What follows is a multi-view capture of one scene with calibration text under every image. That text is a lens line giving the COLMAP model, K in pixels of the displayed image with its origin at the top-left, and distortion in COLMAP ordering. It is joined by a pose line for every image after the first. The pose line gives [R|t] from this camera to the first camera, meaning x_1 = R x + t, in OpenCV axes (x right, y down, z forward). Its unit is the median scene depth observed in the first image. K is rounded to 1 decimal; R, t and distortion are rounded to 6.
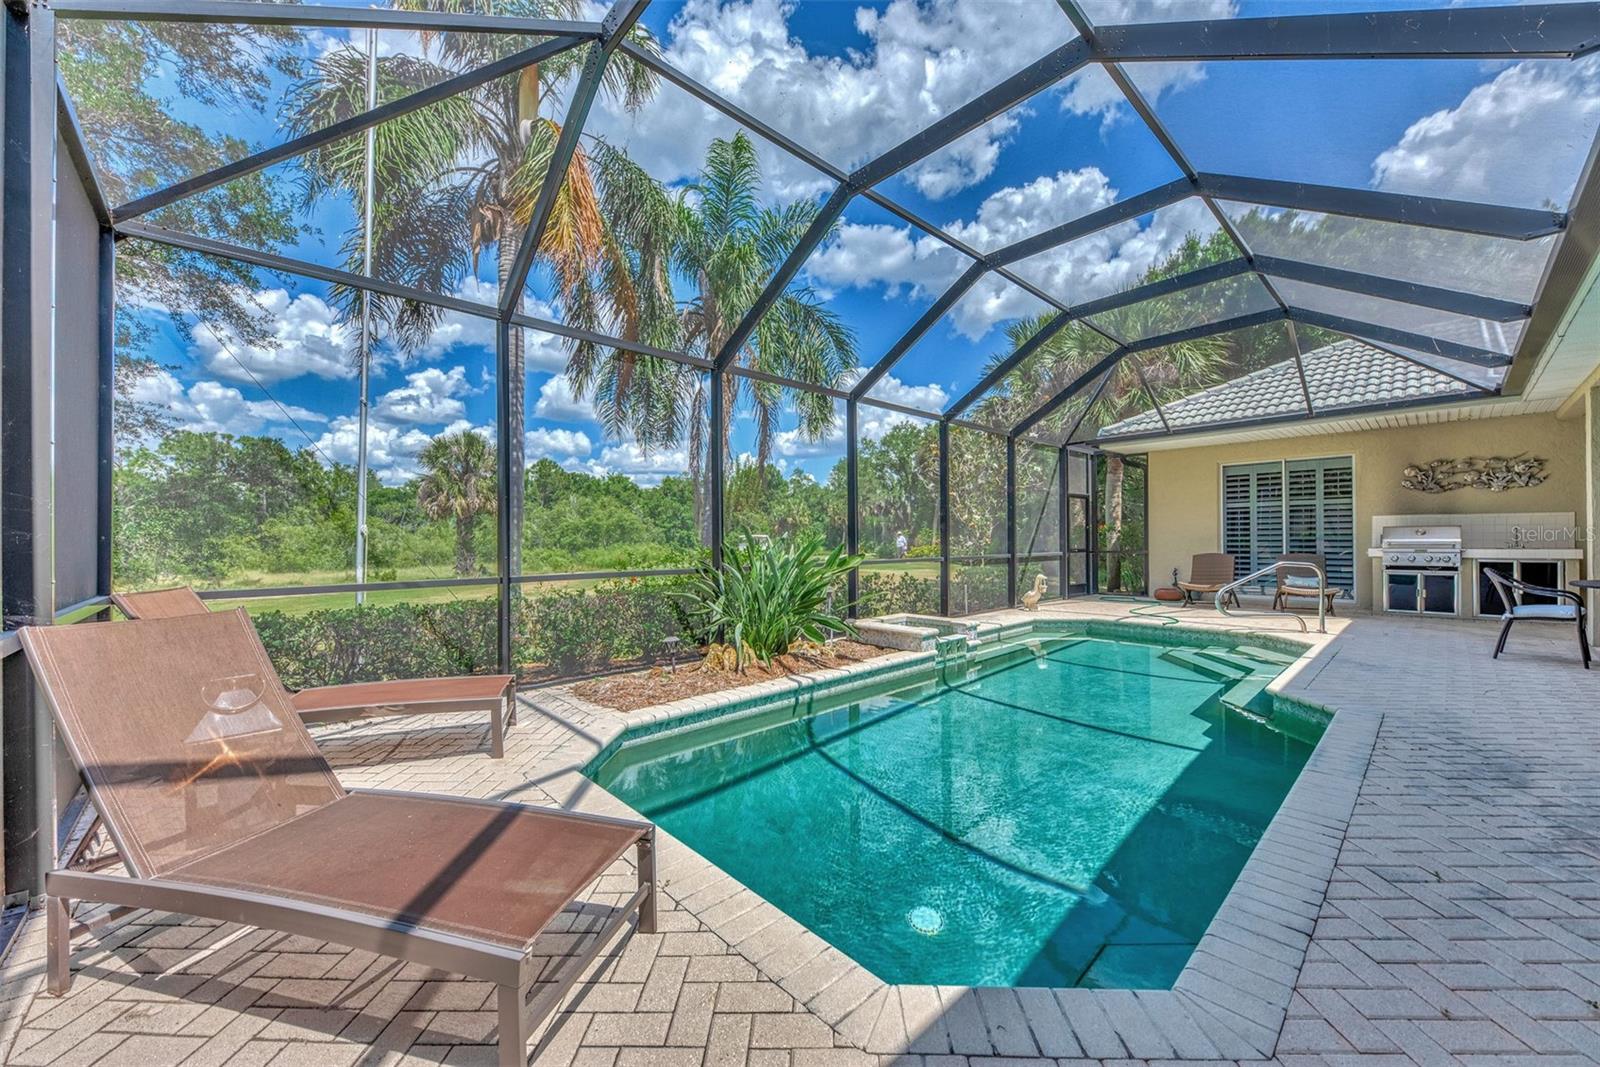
lens RADIAL K [[625.6, 0, 800.0], [0, 625.6, 533.5], [0, 0, 1]] dist [-0.001026, -0.000464]
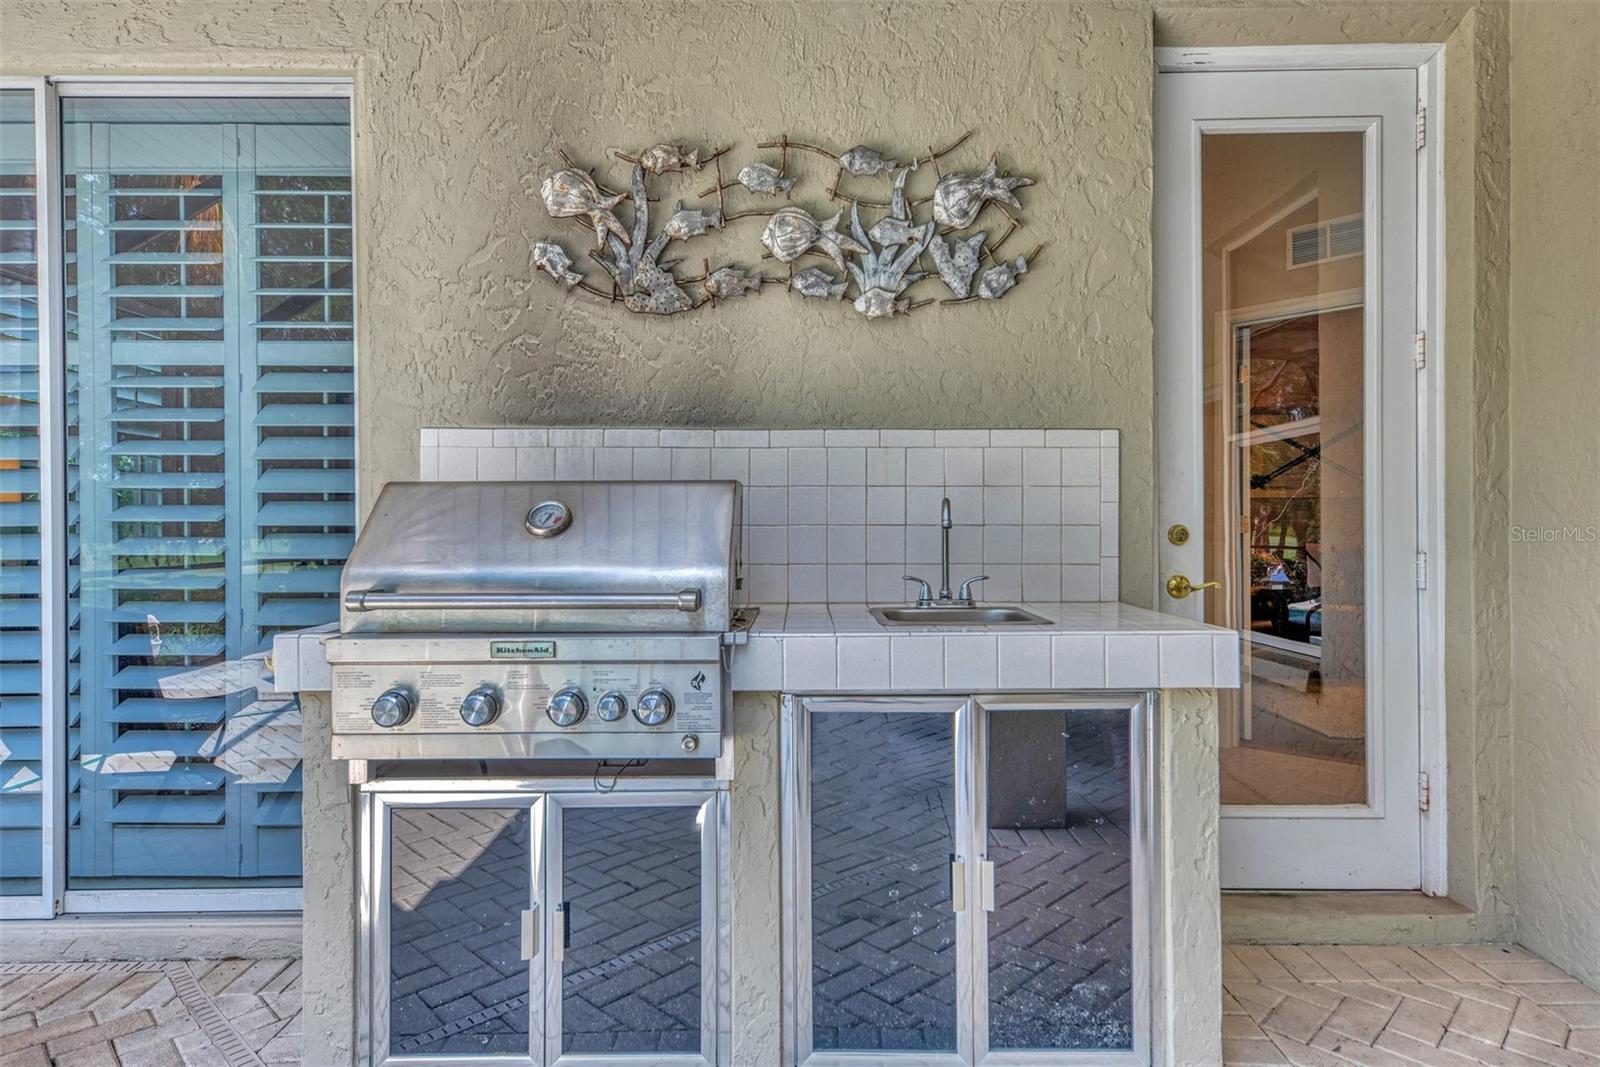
lens RADIAL K [[921.4, 0, 800.0], [0, 921.4, 533.5], [0, 0, 1]] dist [0.000080, -0.000002]
pose [[0.682570, 0.006221, 0.730794, 0.885706], [-0.009819, 0.999952, 0.000658, 0.002409], [-0.730754, -0.007625, 0.682598, 0.816376]]
